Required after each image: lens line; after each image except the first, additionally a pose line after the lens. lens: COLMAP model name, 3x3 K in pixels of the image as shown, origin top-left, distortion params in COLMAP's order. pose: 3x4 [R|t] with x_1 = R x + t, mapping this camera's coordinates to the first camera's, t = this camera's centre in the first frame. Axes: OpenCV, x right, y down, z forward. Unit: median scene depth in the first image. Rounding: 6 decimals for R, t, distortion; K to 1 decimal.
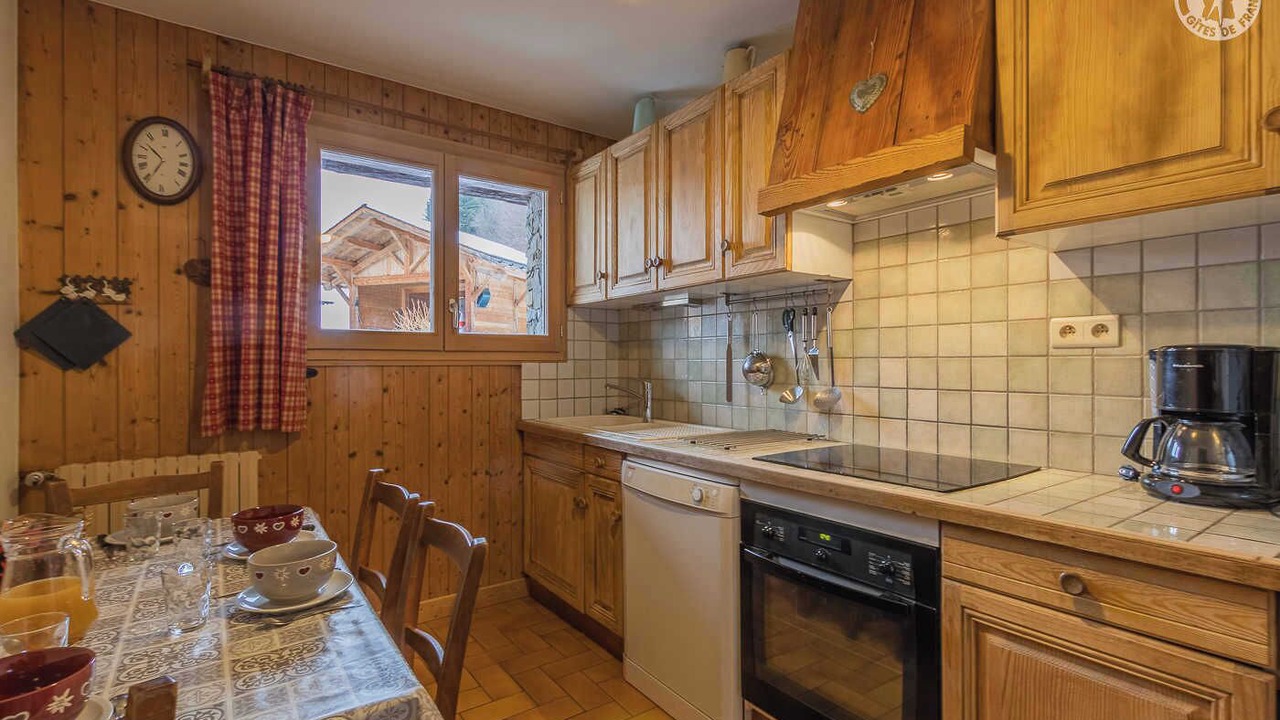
lens RADIAL K [[603.8, 0, 660.2], [0, 603.8, 357.7], [0, 0, 1]] dist [0.002445, 0.000196]
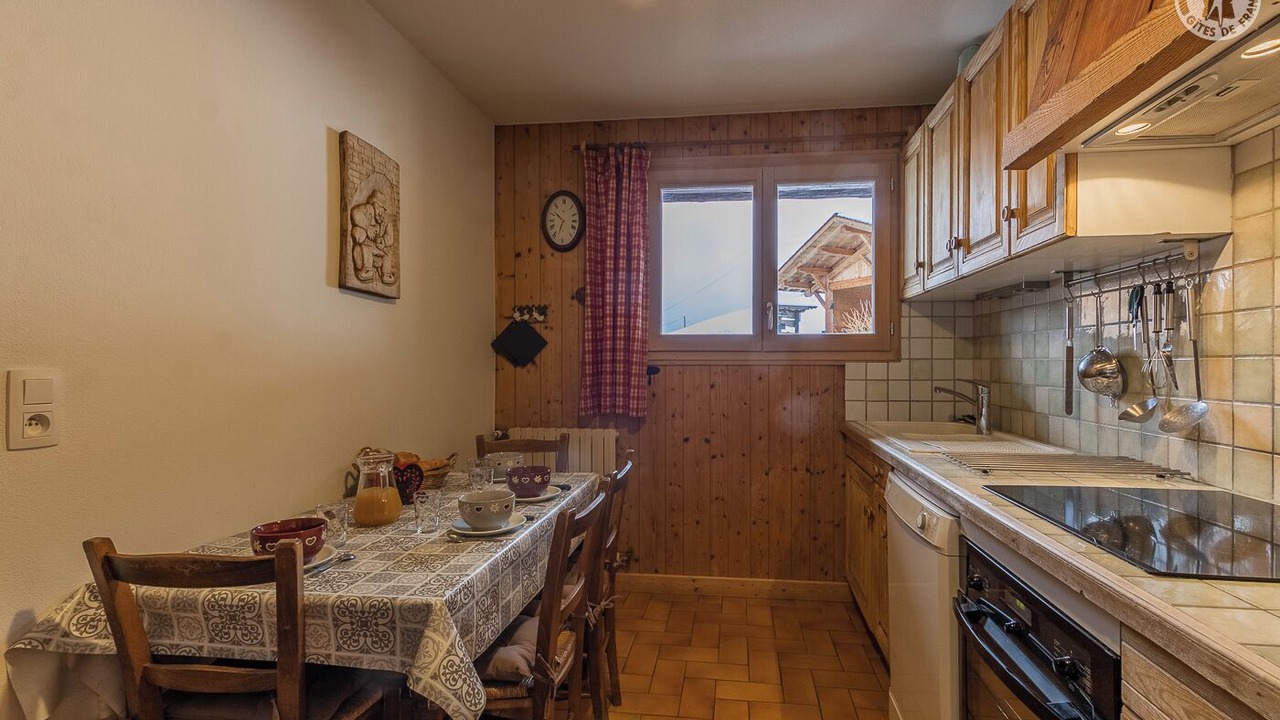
lens RADIAL K [[603.8, 0, 660.2], [0, 603.8, 357.7], [0, 0, 1]] dist [0.002445, 0.000196]
pose [[0.723139, -0.003802, -0.690692, 0.282351], [0.005197, 0.999986, -0.000064, -0.000832], [0.690683, -0.003543, 0.723149, 0.106763]]
